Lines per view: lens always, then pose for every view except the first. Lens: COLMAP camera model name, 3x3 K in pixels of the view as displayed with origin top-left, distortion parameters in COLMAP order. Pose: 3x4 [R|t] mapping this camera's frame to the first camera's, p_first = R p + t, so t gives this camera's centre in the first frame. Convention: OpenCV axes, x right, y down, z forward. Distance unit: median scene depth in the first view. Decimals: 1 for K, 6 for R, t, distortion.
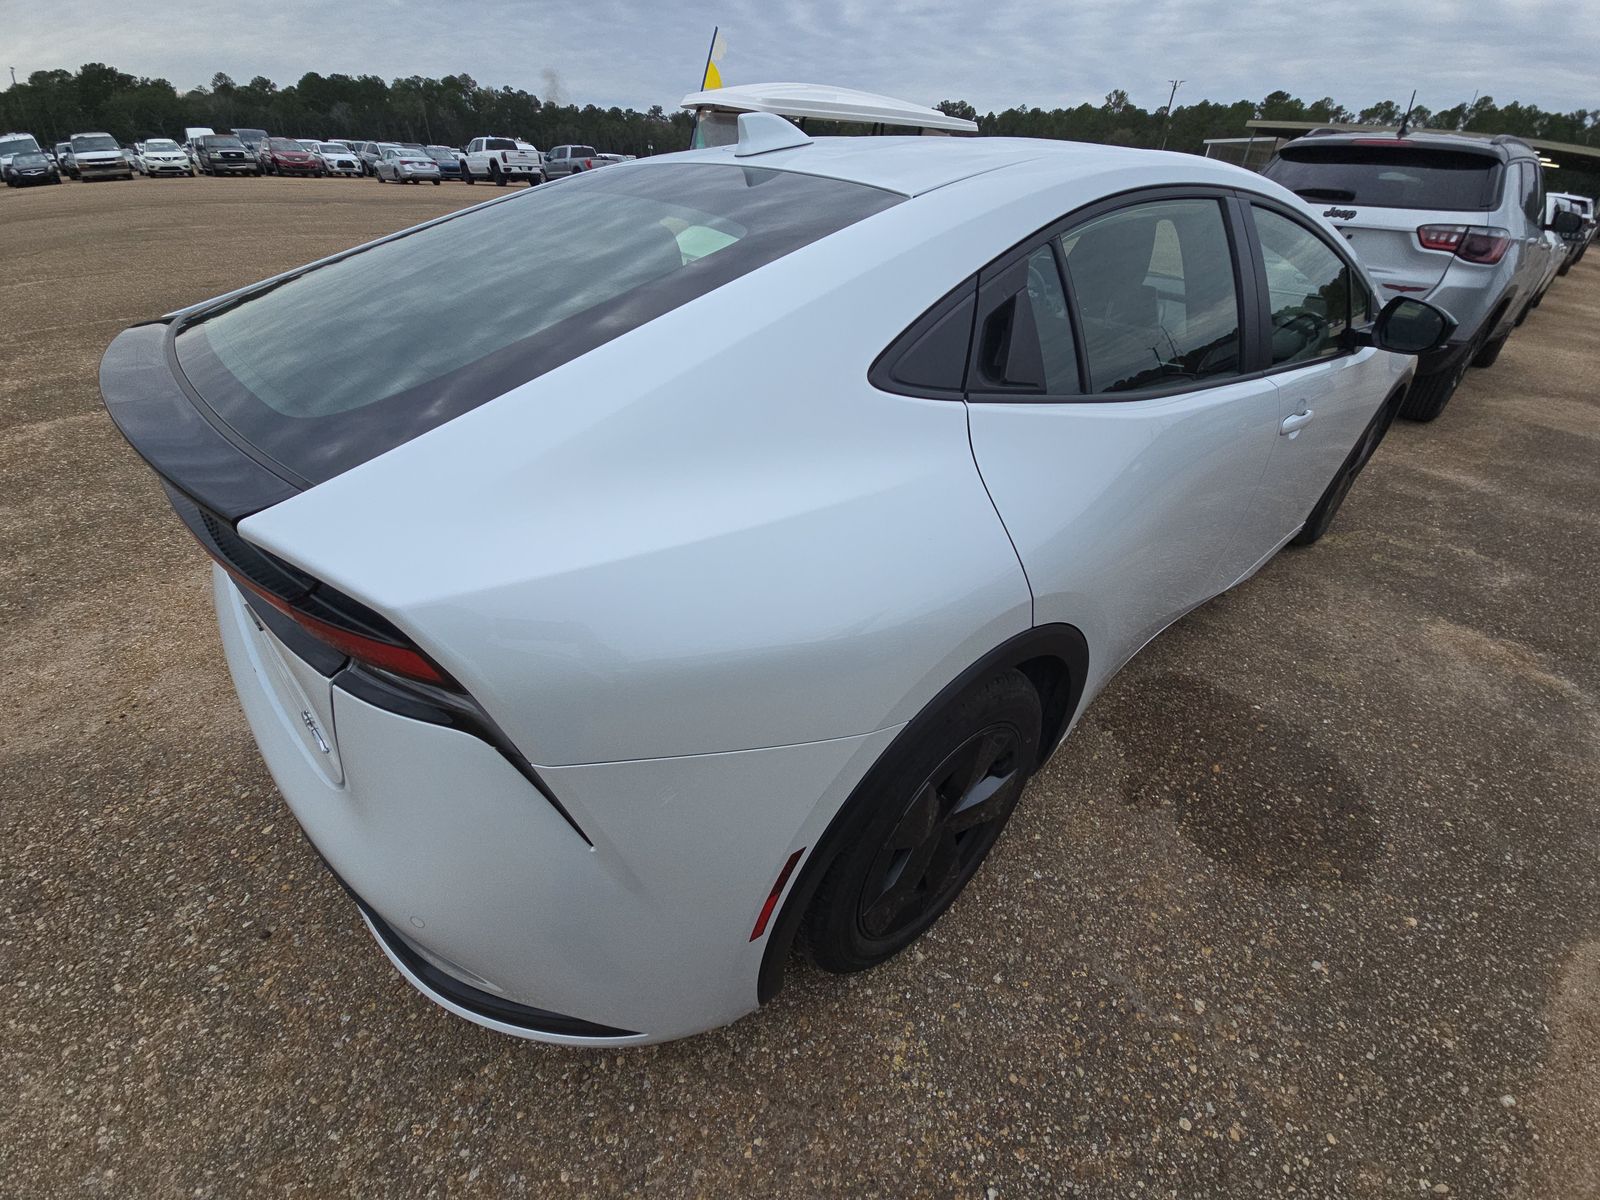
lens RADIAL K [[644.3, 0, 810.2], [0, 644.3, 614.4], [0, 0, 1]] dist [0.007374, -0.009532]
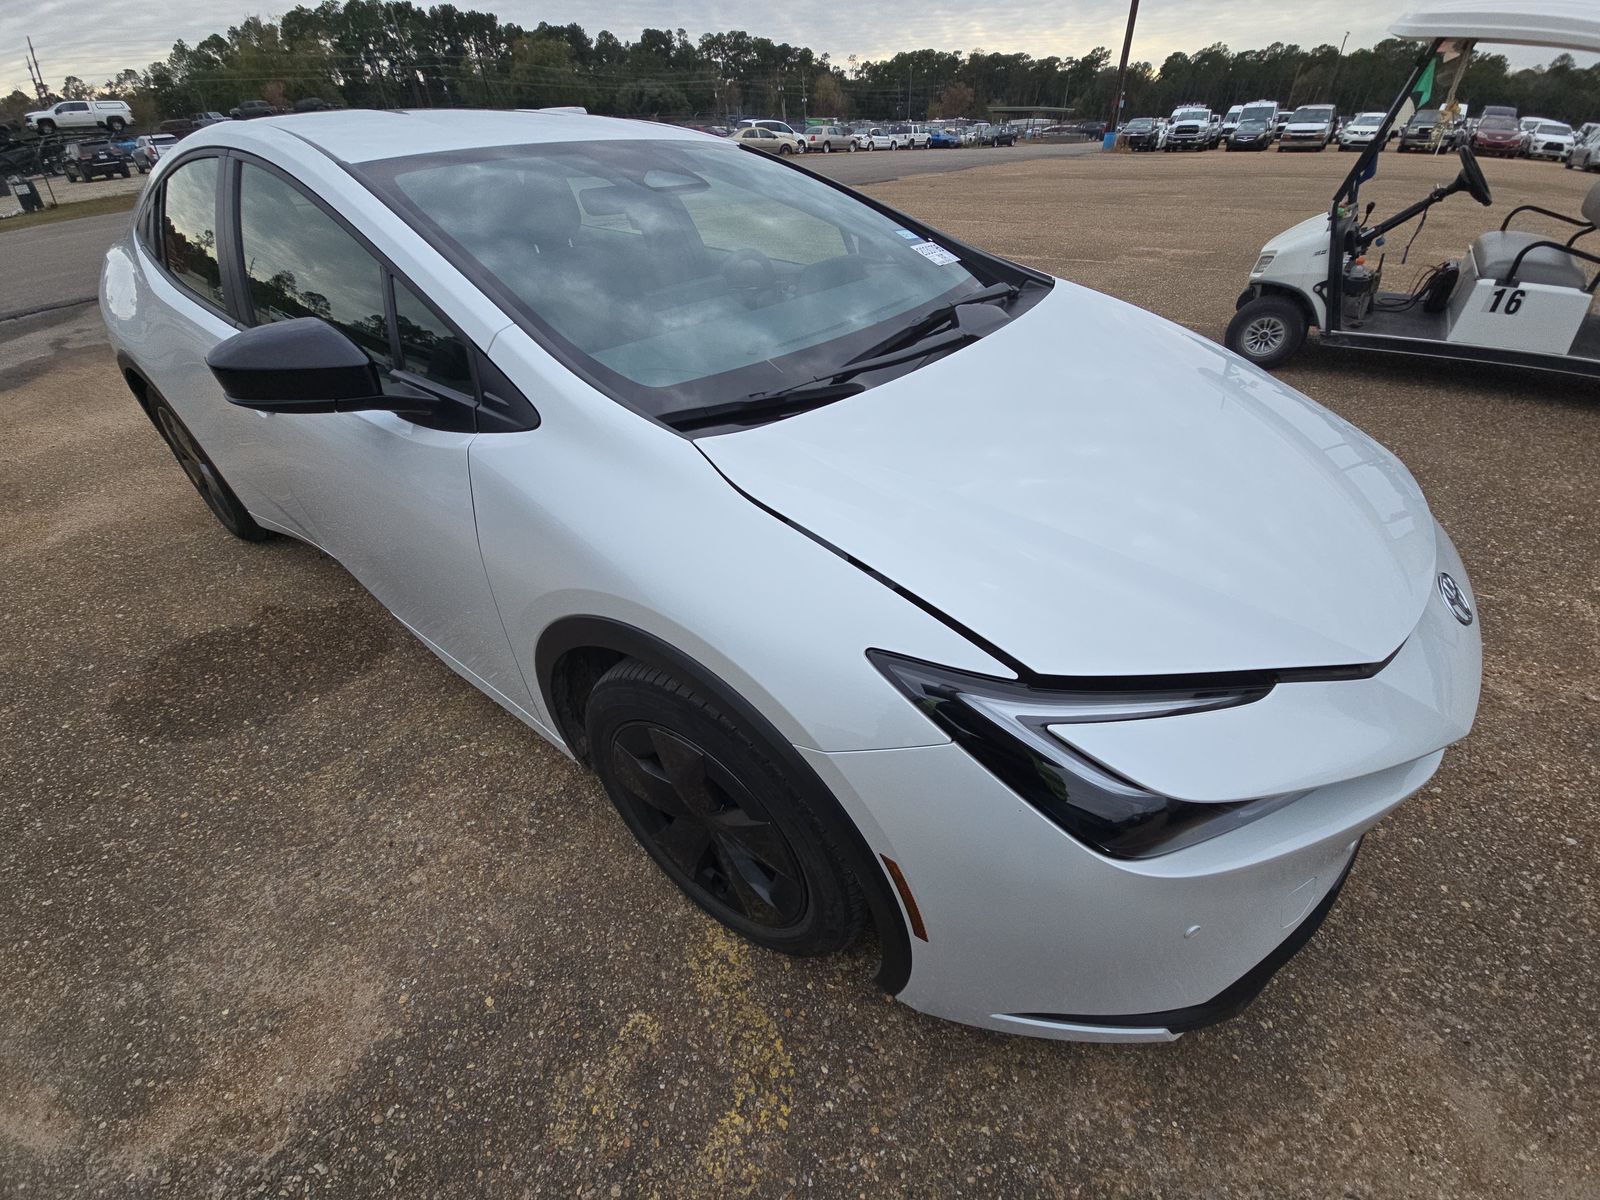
lens RADIAL K [[644.3, 0, 814.7], [0, 644.3, 617.6], [0, 0, 1]] dist [0.007374, -0.009532]
pose [[0.193067, 0.567097, -0.800703, 1.464679], [-0.543985, 0.741021, 0.393660, -0.692241], [0.816581, 0.359568, 0.451559, 1.080511]]
